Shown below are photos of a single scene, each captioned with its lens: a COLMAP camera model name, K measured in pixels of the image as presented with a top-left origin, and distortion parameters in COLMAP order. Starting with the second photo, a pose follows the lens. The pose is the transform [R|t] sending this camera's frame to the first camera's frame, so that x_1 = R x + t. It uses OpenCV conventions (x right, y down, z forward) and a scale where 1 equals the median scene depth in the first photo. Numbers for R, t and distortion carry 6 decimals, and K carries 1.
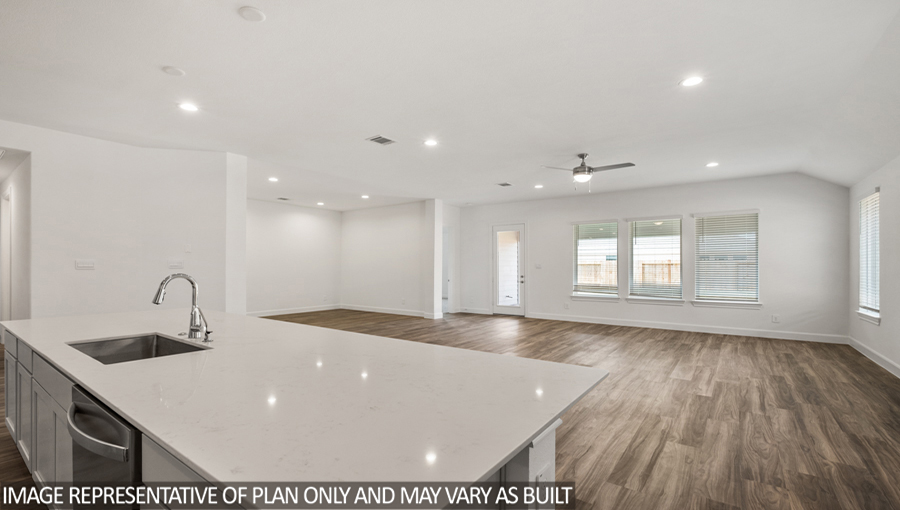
lens RADIAL K [[394.0, 0, 449.6], [0, 394.0, 261.3], [0, 0, 1]] dist [-0.005704, -0.000073]
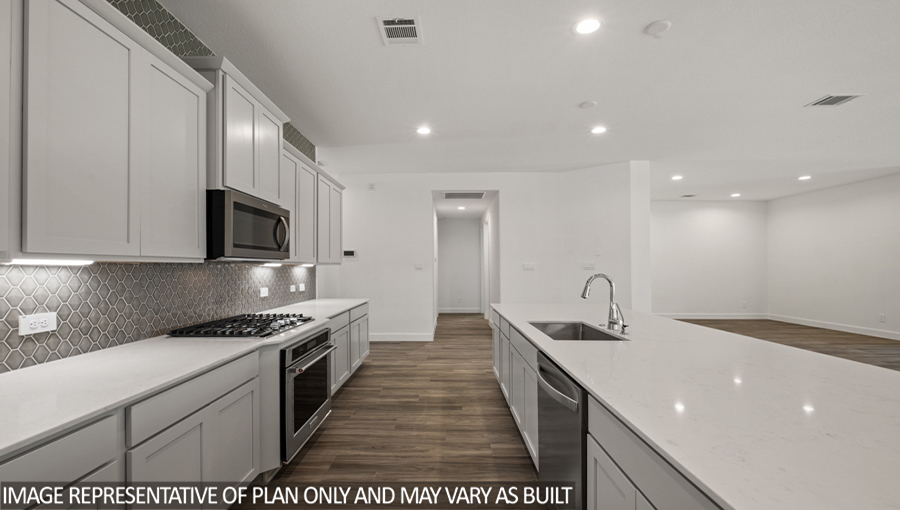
lens RADIAL K [[394.0, 0, 431.7], [0, 394.0, 259.1], [0, 0, 1]] dist [-0.005704, -0.000073]
pose [[0.563931, -0.019155, -0.825600, 0.006663], [0.011862, 0.999816, -0.015095, -0.000798], [0.825737, -0.001280, 0.564054, -0.055337]]
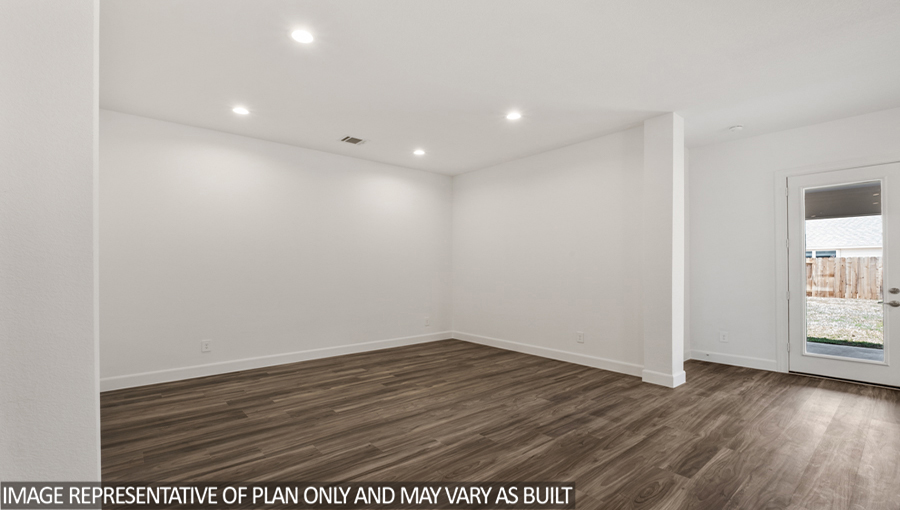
lens RADIAL K [[394.0, 0, 453.3], [0, 394.0, 269.4], [0, 0, 1]] dist [-0.005704, -0.000073]
pose [[0.969384, -0.003421, -0.245527, -0.218400], [0.007650, 0.999838, 0.016273, 0.008373], [0.245431, -0.017653, 0.969253, 0.682965]]
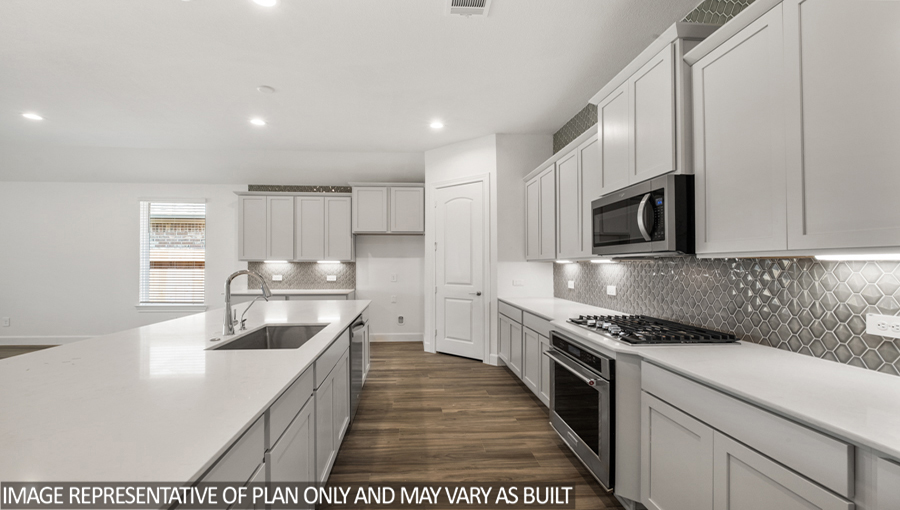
lens RADIAL K [[394.0, 0, 447.6], [0, 394.0, 262.0], [0, 0, 1]] dist [-0.005704, -0.000073]
pose [[-0.655087, 0.002546, 0.755549, -0.589612], [-0.010492, 0.999867, -0.012466, 0.004627], [-0.755481, -0.016094, -0.654973, 0.391154]]
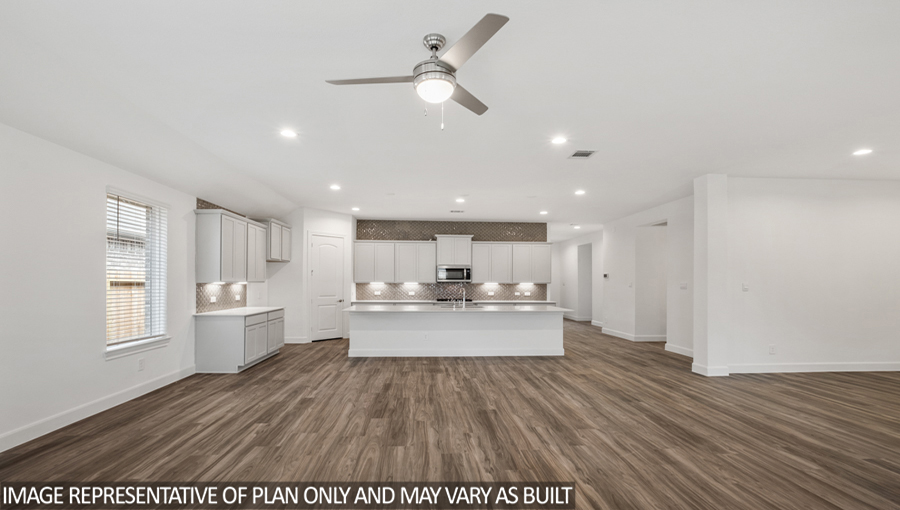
lens RADIAL K [[394.0, 0, 444.8], [0, 394.0, 287.3], [0, 0, 1]] dist [-0.005704, -0.000073]
pose [[-0.774447, 0.003198, -0.632631, 0.485582], [0.001885, 0.999994, 0.002747, 0.003945], [0.632637, 0.000935, -0.774448, 1.084554]]
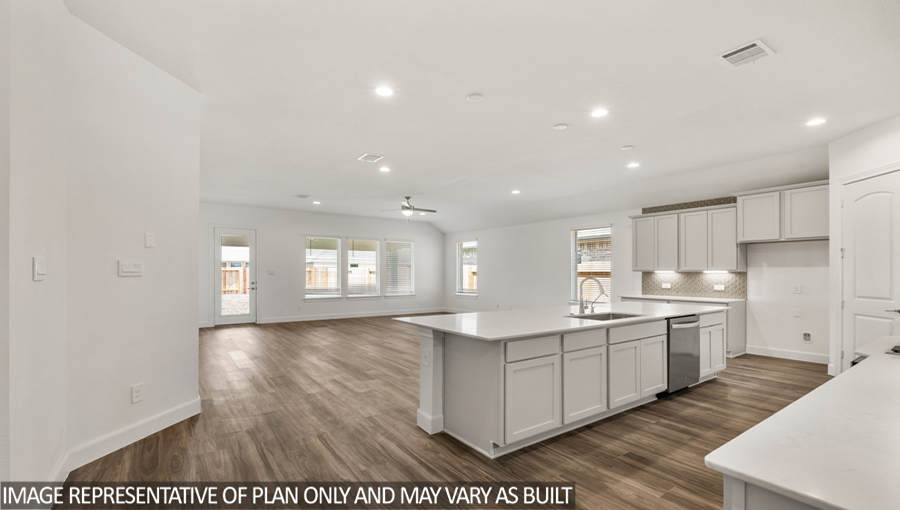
lens RADIAL K [[394.0, 0, 434.1], [0, 394.0, 266.3], [0, 0, 1]] dist [-0.005704, -0.000073]
pose [[0.336608, 0.017069, 0.941490, -0.821767], [-0.013761, 0.999818, -0.013207, 0.004815], [-0.941544, -0.008511, 0.336782, 0.327447]]
